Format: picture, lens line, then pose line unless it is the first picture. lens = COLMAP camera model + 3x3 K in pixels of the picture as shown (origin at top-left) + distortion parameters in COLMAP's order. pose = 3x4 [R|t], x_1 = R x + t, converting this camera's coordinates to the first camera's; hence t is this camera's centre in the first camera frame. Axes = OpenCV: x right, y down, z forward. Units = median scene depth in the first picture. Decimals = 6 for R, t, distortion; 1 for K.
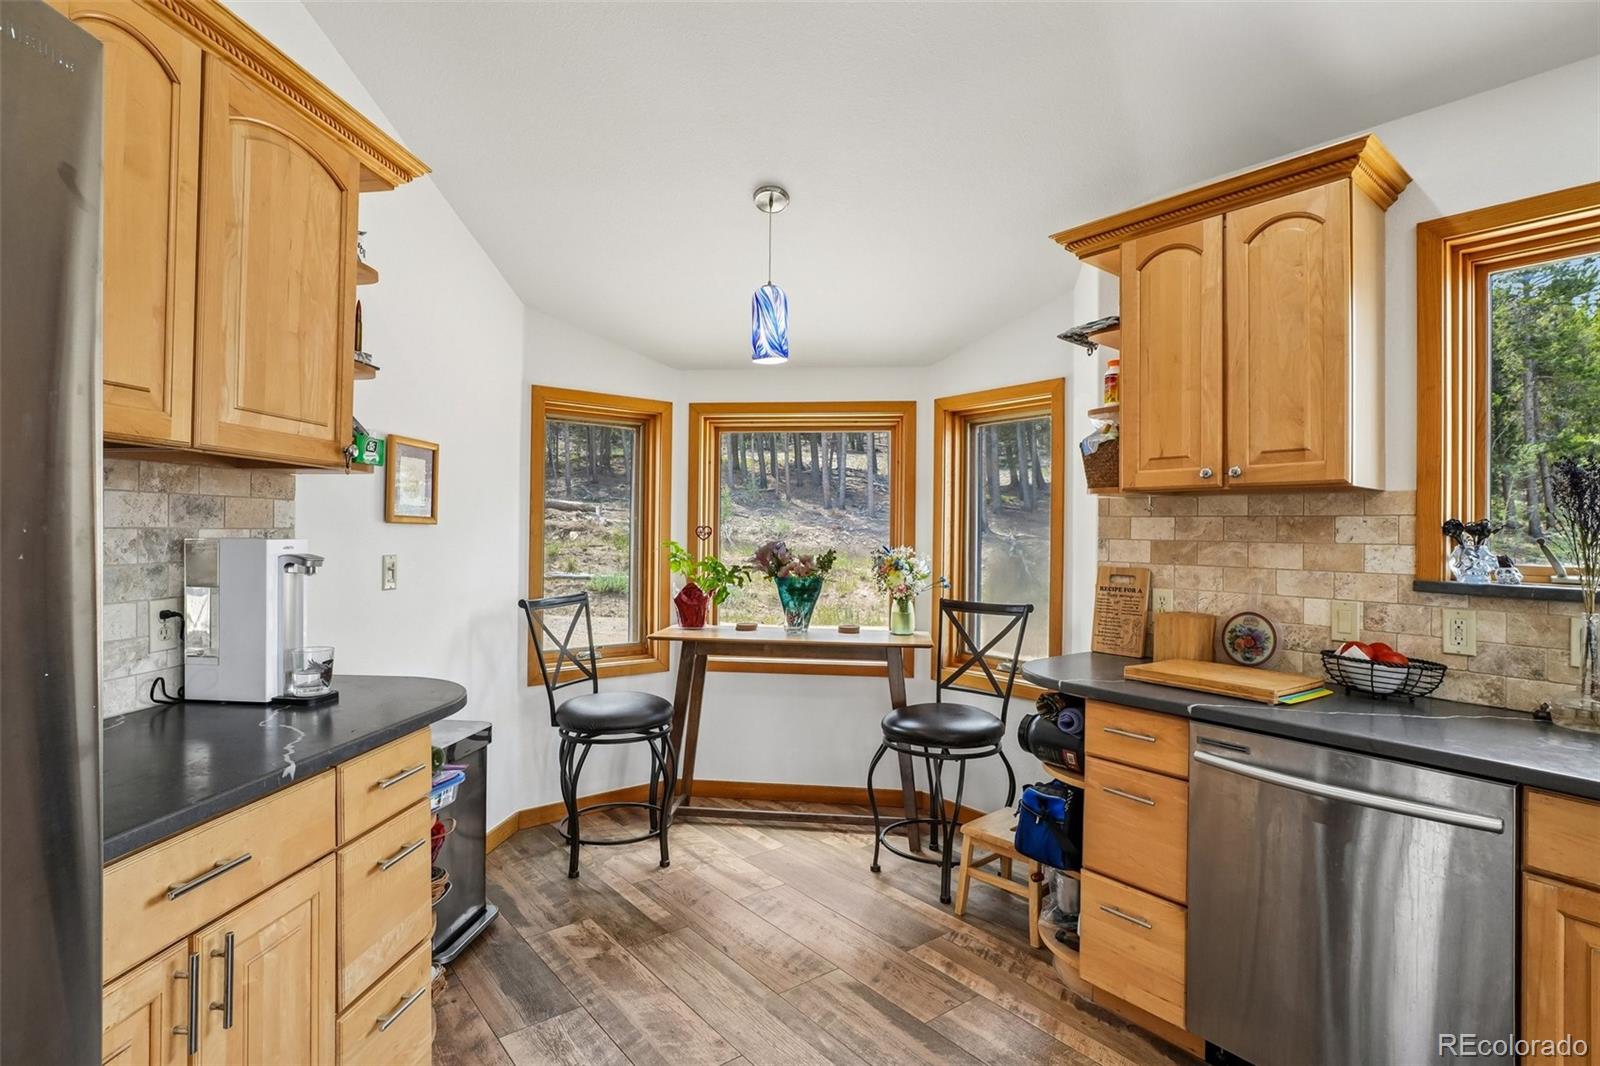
lens RADIAL K [[779.1, 0, 767.9], [0, 779.1, 514.7], [0, 0, 1]] dist [-0.002194, -0.026991]
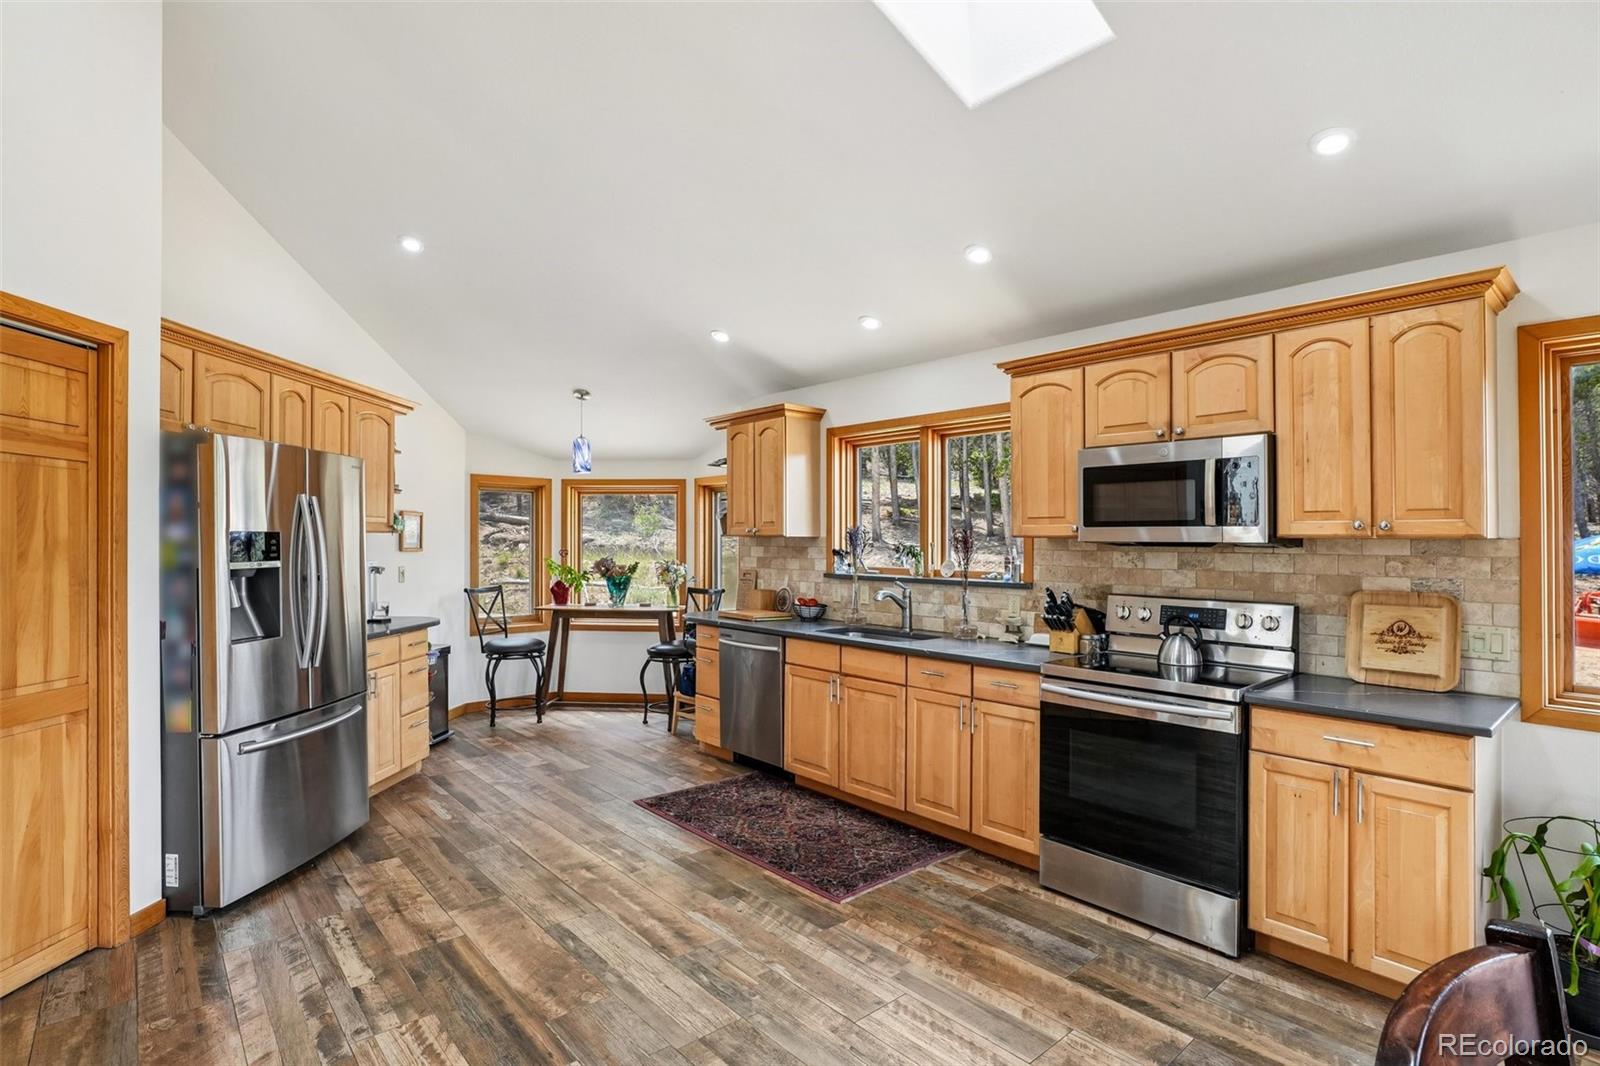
lens RADIAL K [[785.8, 0, 770.1], [0, 785.8, 536.5], [0, 0, 1]] dist [-0.044989, 0.021676]
pose [[0.998483, -0.006826, 0.054628, 0.436853], [0.006084, 0.999887, 0.013728, -0.057163], [-0.054716, -0.013374, 0.998412, -1.271693]]
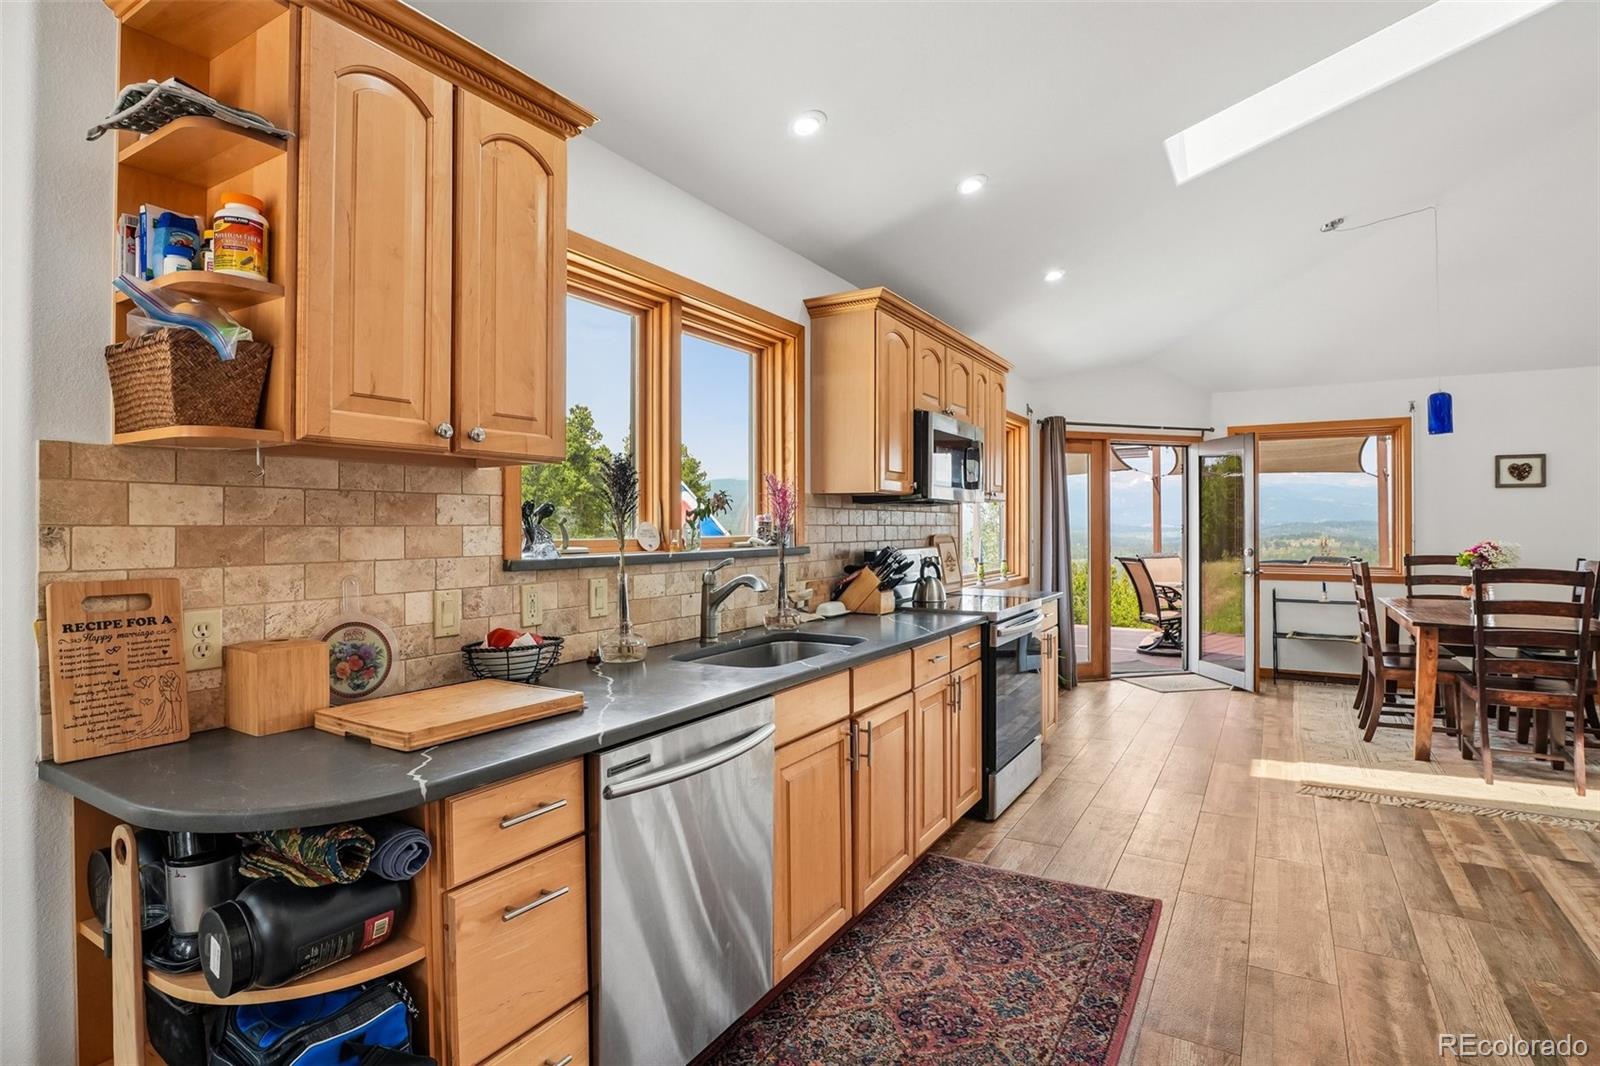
lens RADIAL K [[808.4, 0, 800.0], [0, 808.4, 533.0], [0, 0, 1]] dist [-0.028154, 0.000091]
pose [[-0.387208, -0.026159, 0.921621, -0.221639], [-0.024425, 0.999538, 0.018108, 0.017565], [-0.921669, -0.015499, -0.387668, 0.874526]]
